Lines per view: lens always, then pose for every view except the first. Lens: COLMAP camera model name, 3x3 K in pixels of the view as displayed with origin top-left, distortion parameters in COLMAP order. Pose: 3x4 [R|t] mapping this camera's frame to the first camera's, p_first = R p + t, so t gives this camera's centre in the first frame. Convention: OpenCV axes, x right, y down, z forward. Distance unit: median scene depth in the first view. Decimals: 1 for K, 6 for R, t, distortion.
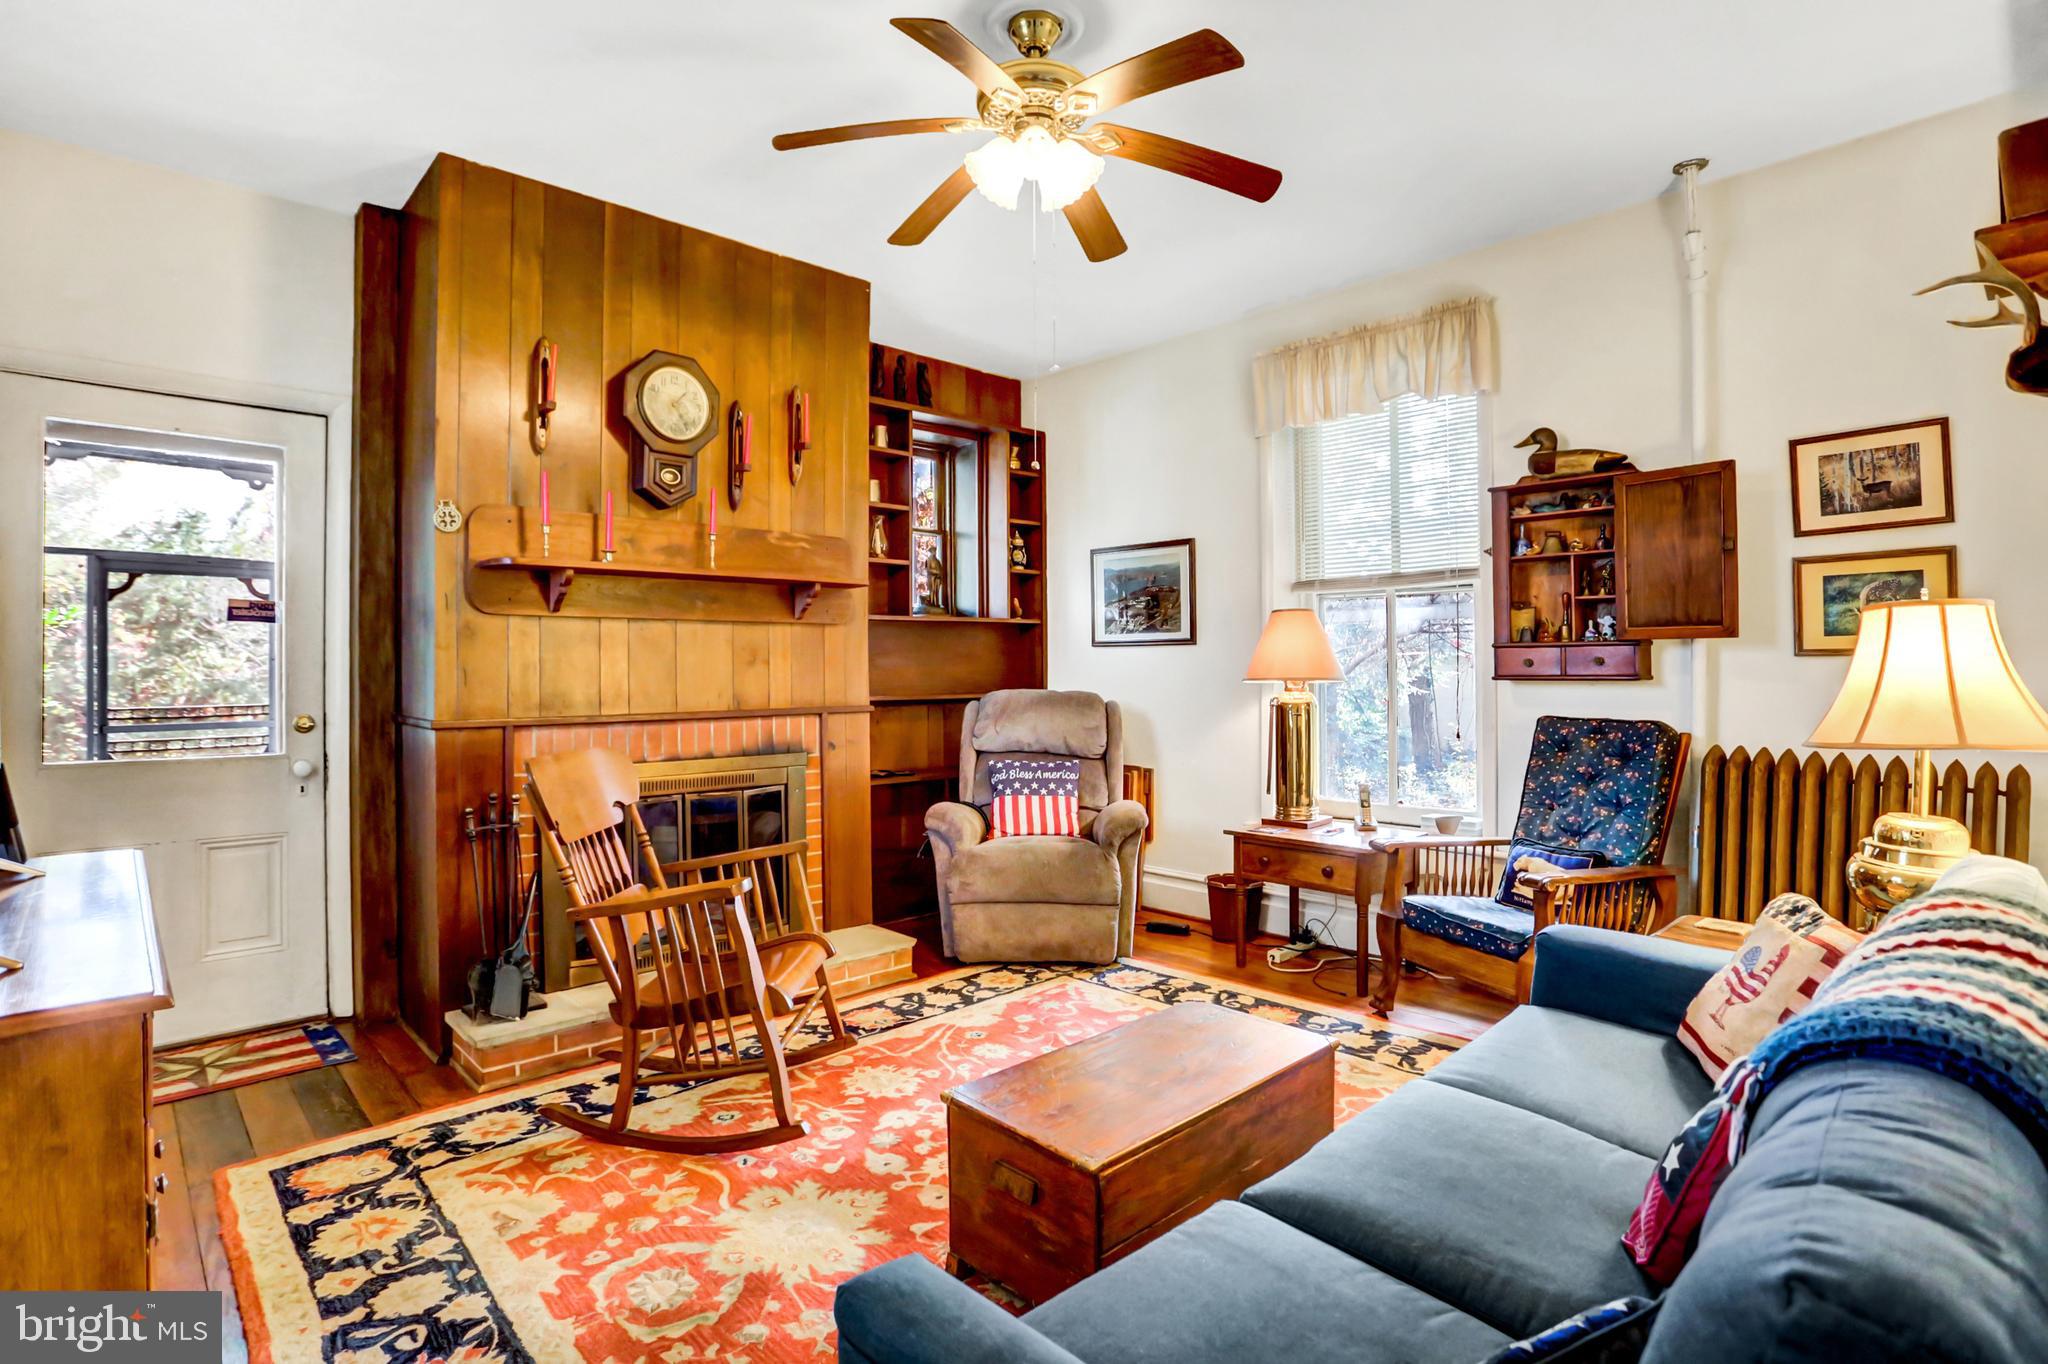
lens RADIAL K [[1008.6, 0, 1002.1], [0, 1008.6, 670.3], [0, 0, 1]] dist [-0.064087, 0.021645]
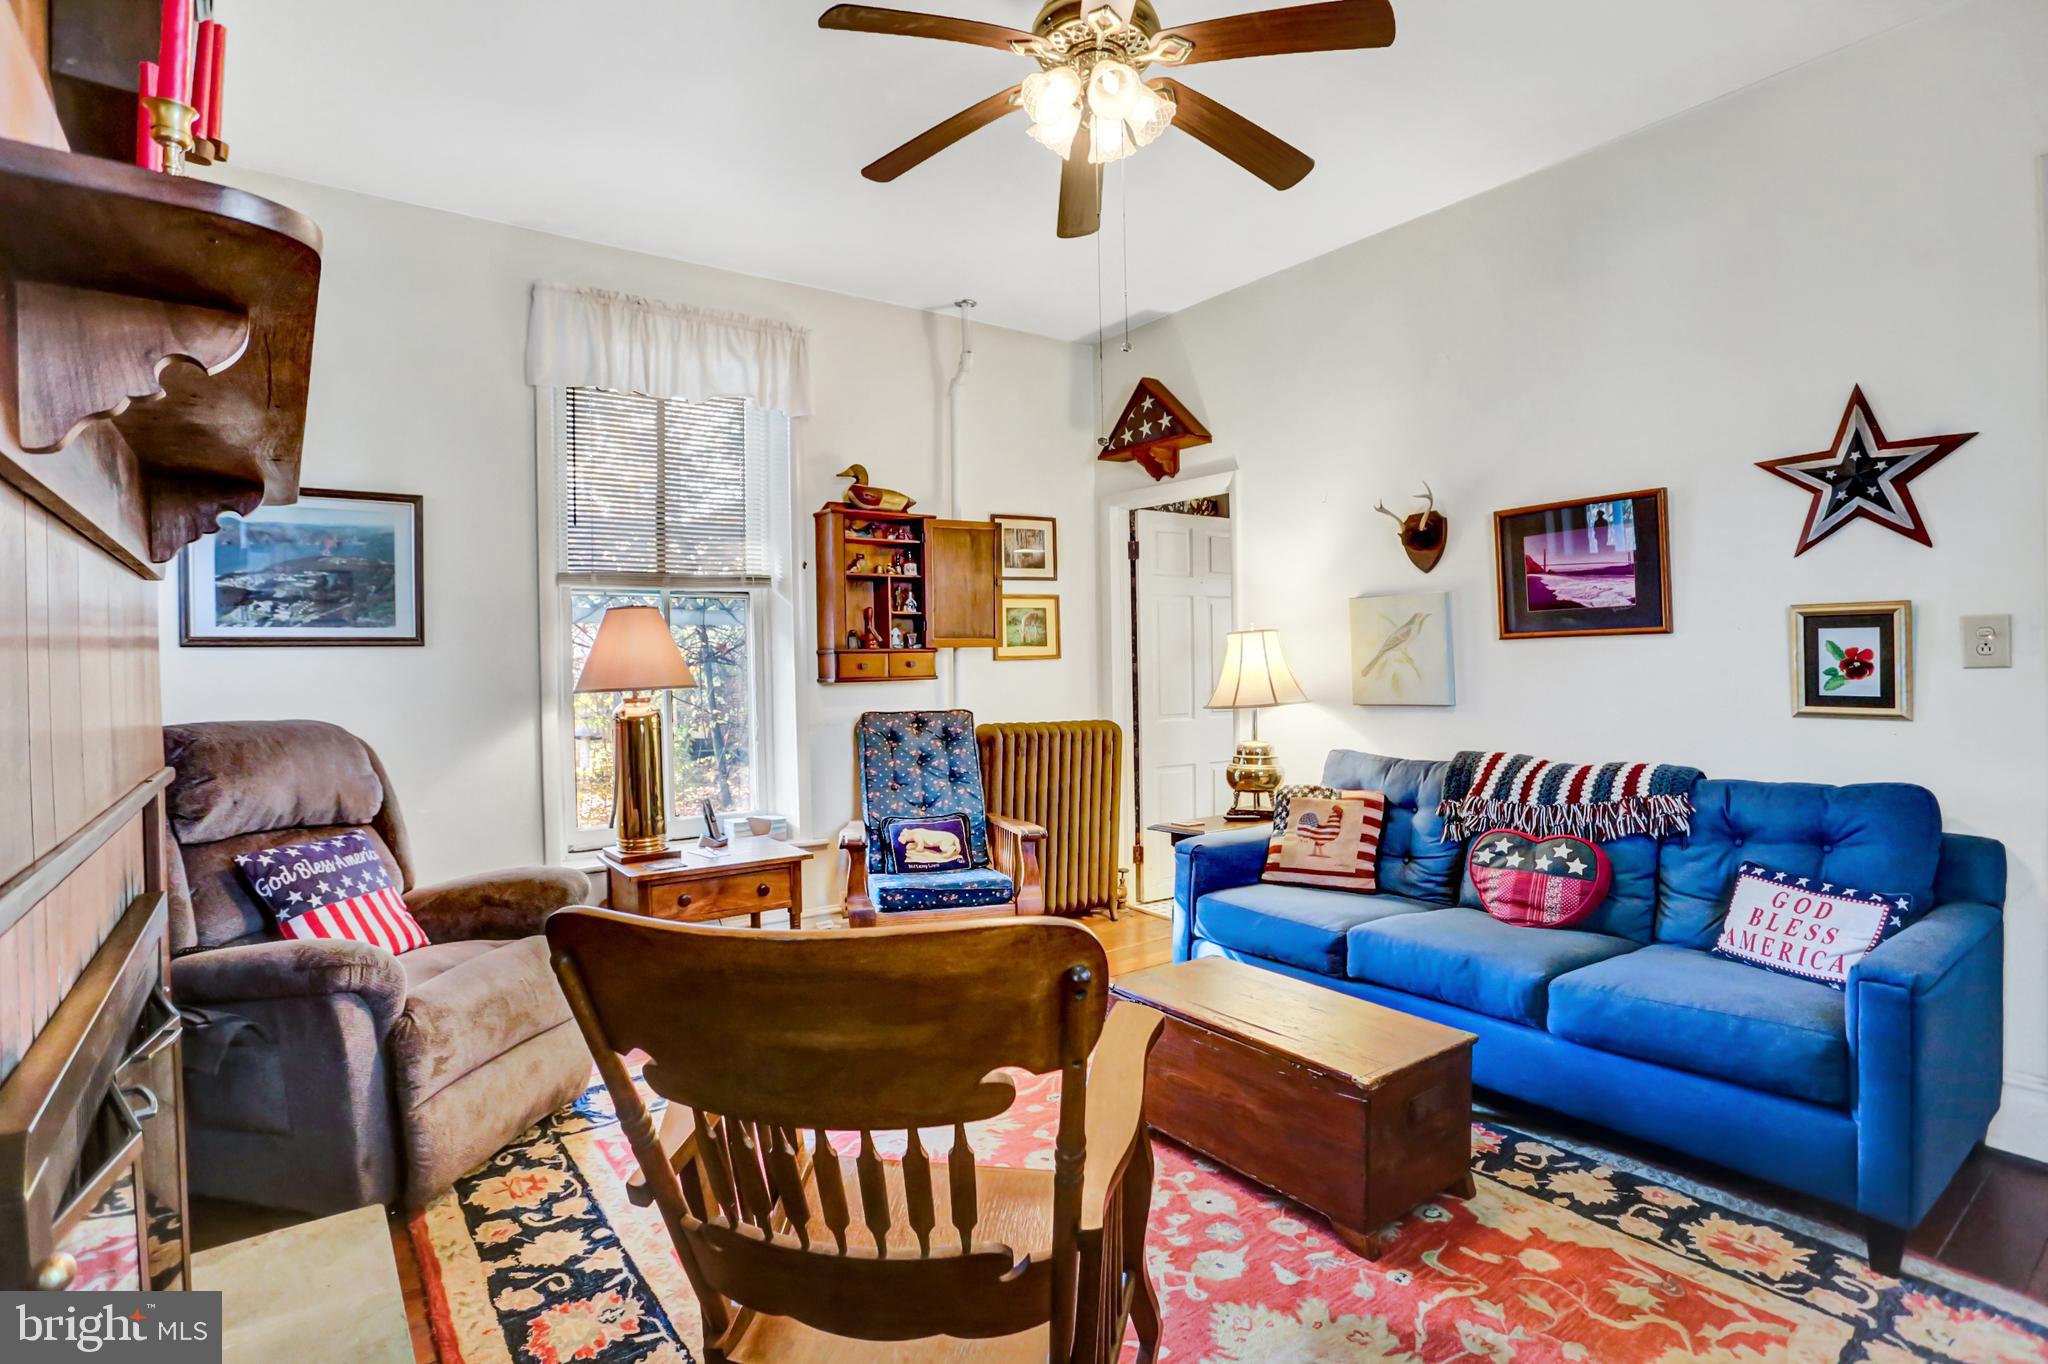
lens RADIAL K [[1008.6, 0, 1005.1], [0, 1008.6, 675.5], [0, 0, 1]] dist [-0.064087, 0.021645]
pose [[0.125372, -0.008060, 0.992077, -0.559602], [0.020929, 0.999766, 0.005478, -0.000163], [-0.991889, 0.020077, 0.125512, 0.633423]]
